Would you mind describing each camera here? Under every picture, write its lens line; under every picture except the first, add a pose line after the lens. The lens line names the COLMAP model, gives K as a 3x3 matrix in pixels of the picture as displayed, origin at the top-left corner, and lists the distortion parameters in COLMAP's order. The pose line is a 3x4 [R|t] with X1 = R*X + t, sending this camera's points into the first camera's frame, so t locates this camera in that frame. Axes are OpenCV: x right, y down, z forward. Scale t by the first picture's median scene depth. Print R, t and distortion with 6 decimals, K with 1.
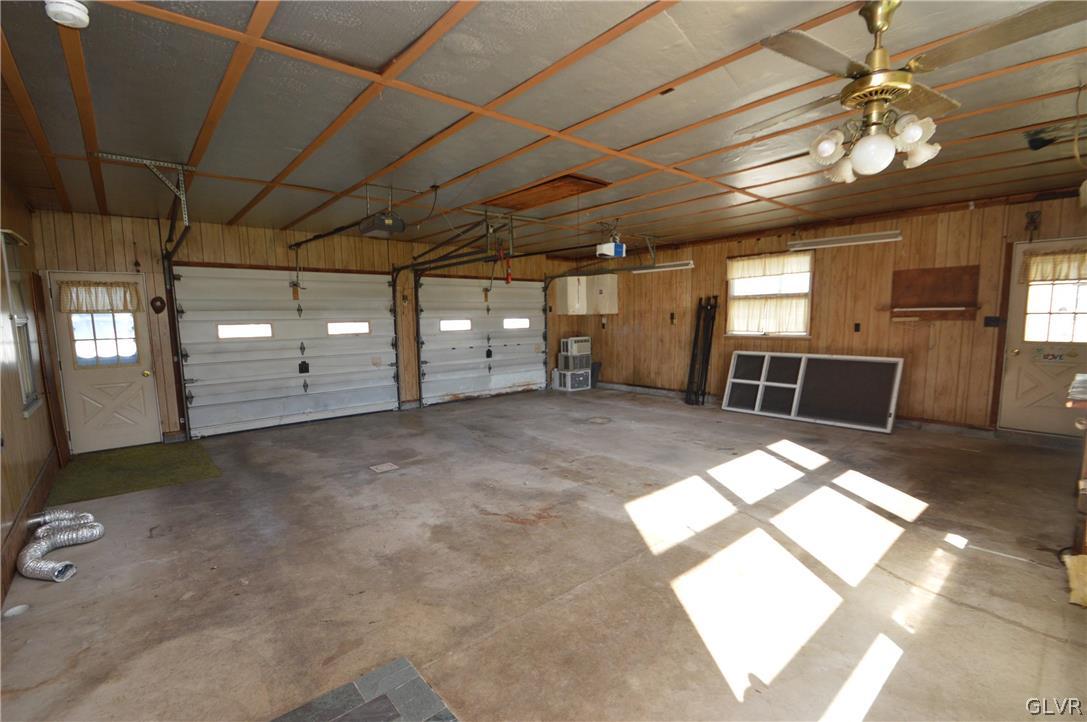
lens RADIAL K [[484.3, 0, 538.0], [0, 484.3, 366.1], [0, 0, 1]] dist [0.002581, -0.001019]
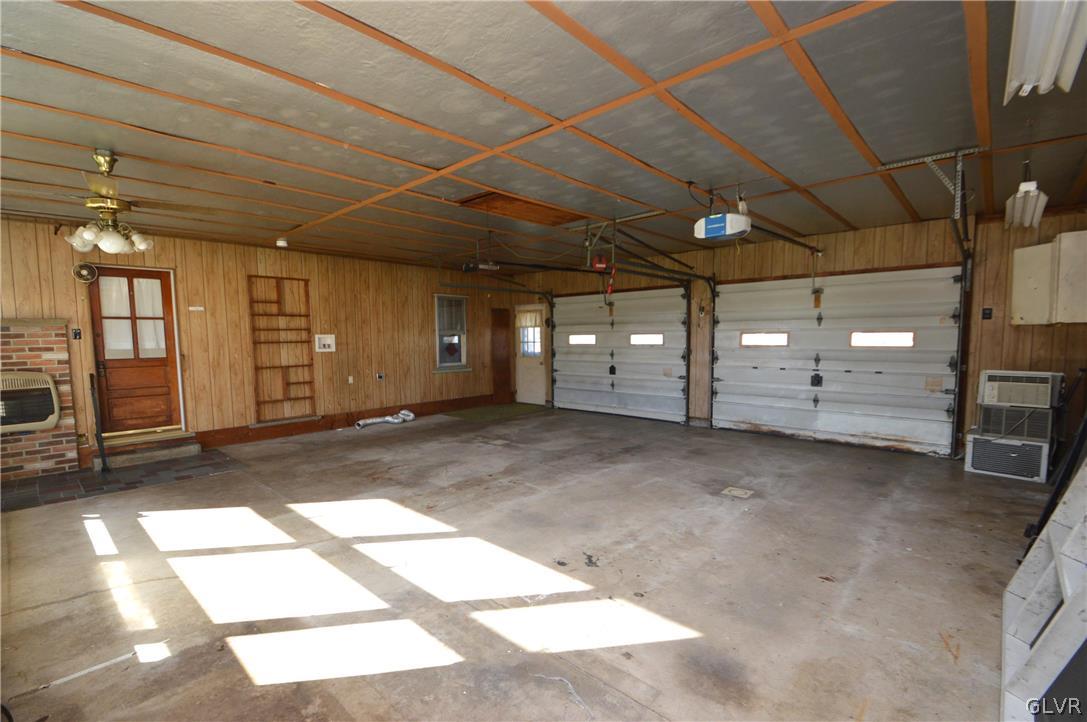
lens RADIAL K [[484.3, 0, 536.4], [0, 484.3, 371.6], [0, 0, 1]] dist [0.002581, -0.001019]
pose [[0.114762, 0.091003, -0.989216, 0.900542], [-0.092497, 0.992448, 0.080569, -0.093534], [0.989077, 0.082253, 0.122313, 0.809462]]
